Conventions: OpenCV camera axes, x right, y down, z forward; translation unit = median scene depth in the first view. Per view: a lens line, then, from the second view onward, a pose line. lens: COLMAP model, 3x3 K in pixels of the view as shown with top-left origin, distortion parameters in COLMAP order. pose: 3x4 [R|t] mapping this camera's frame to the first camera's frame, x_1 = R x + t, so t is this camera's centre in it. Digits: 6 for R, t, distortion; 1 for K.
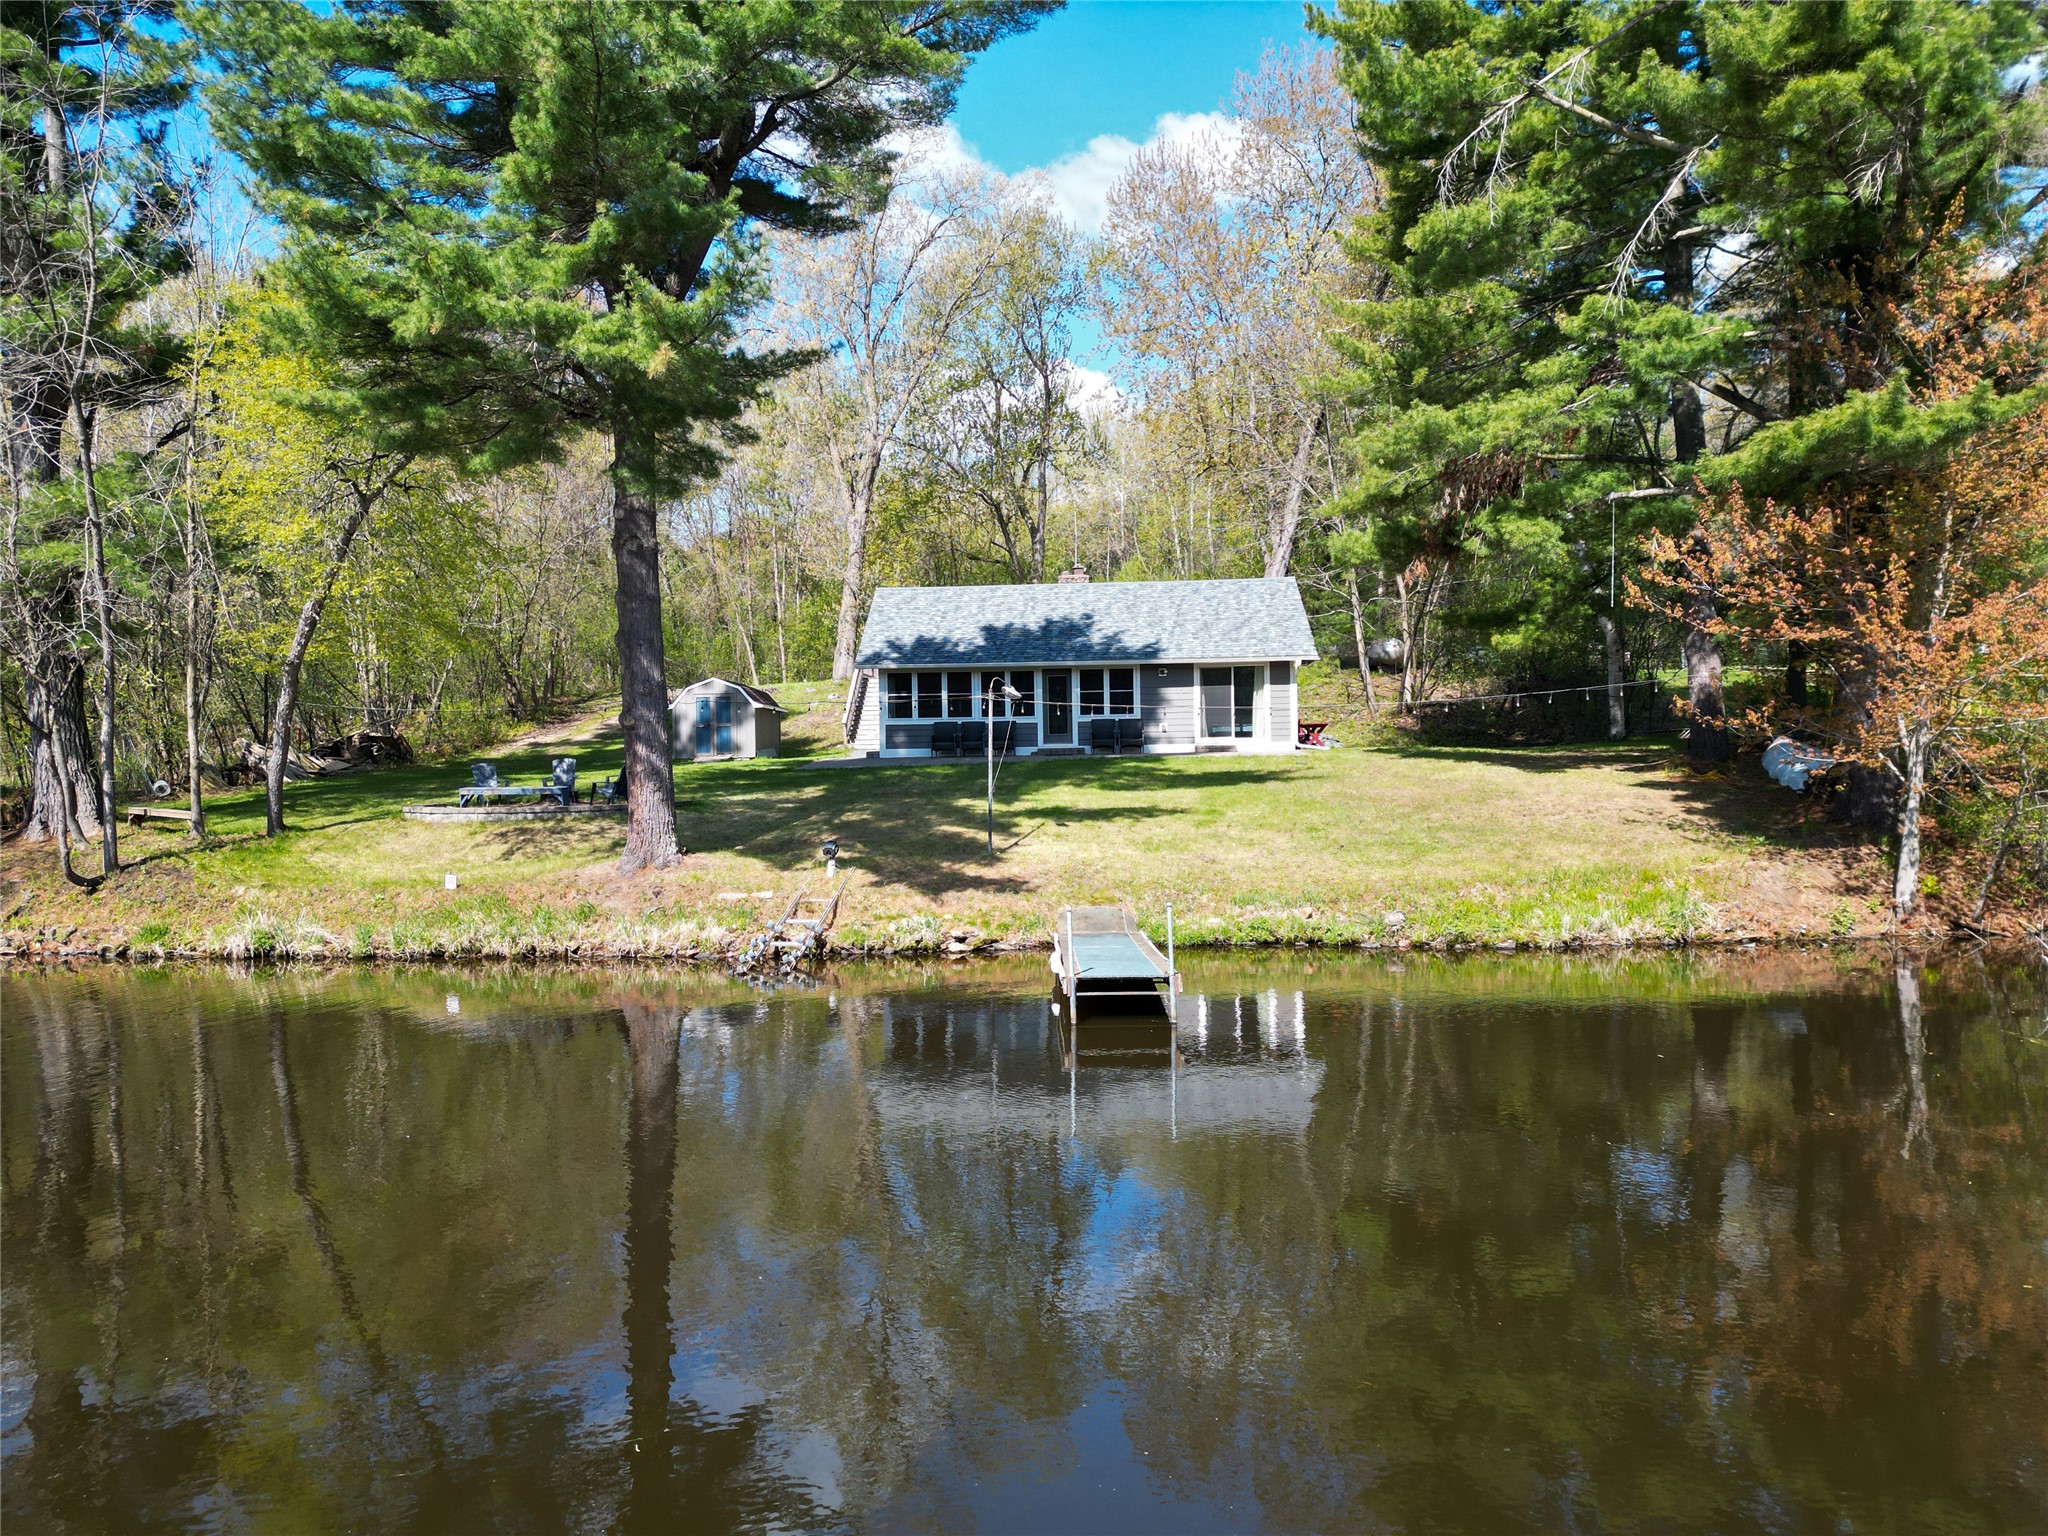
lens RADIAL K [[1417.1, 0, 1010.5], [0, 1417.1, 774.0], [0, 0, 1]] dist [0.085480, -0.077436]
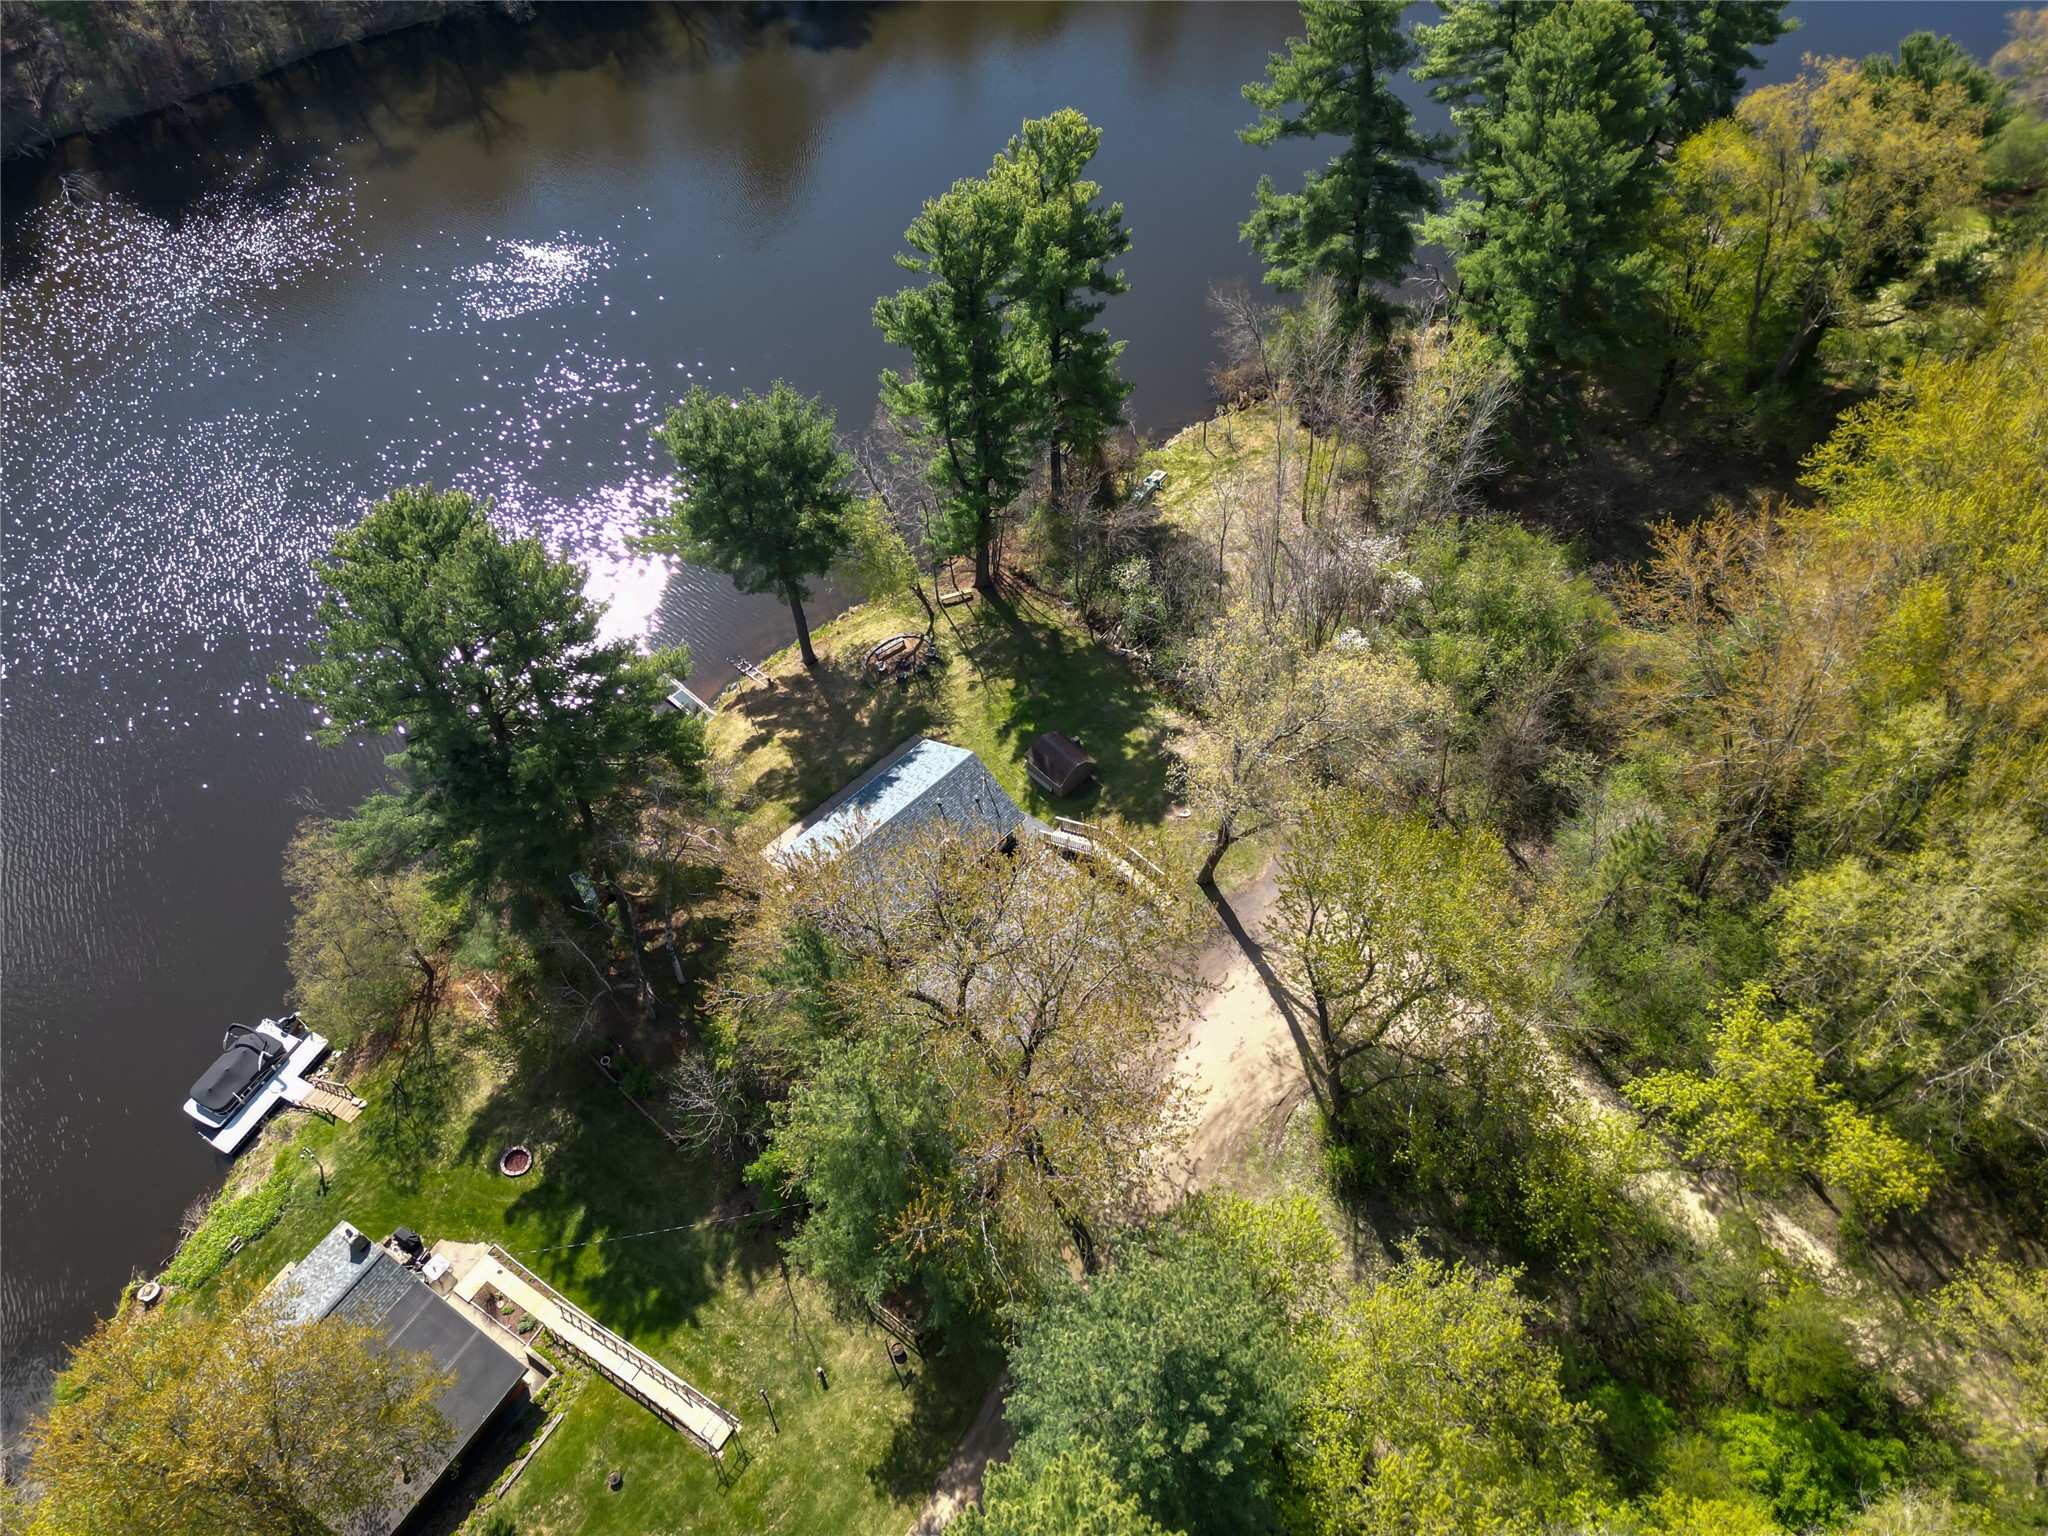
lens RADIAL K [[1417.1, 0, 1009.0], [0, 1417.1, 780.1], [0, 0, 1]] dist [0.085480, -0.077436]
pose [[-0.662669, 0.625730, -0.411499, 0.793968], [0.028393, 0.570058, 0.821114, -1.950205], [0.748374, 0.532443, -0.395526, 2.072100]]
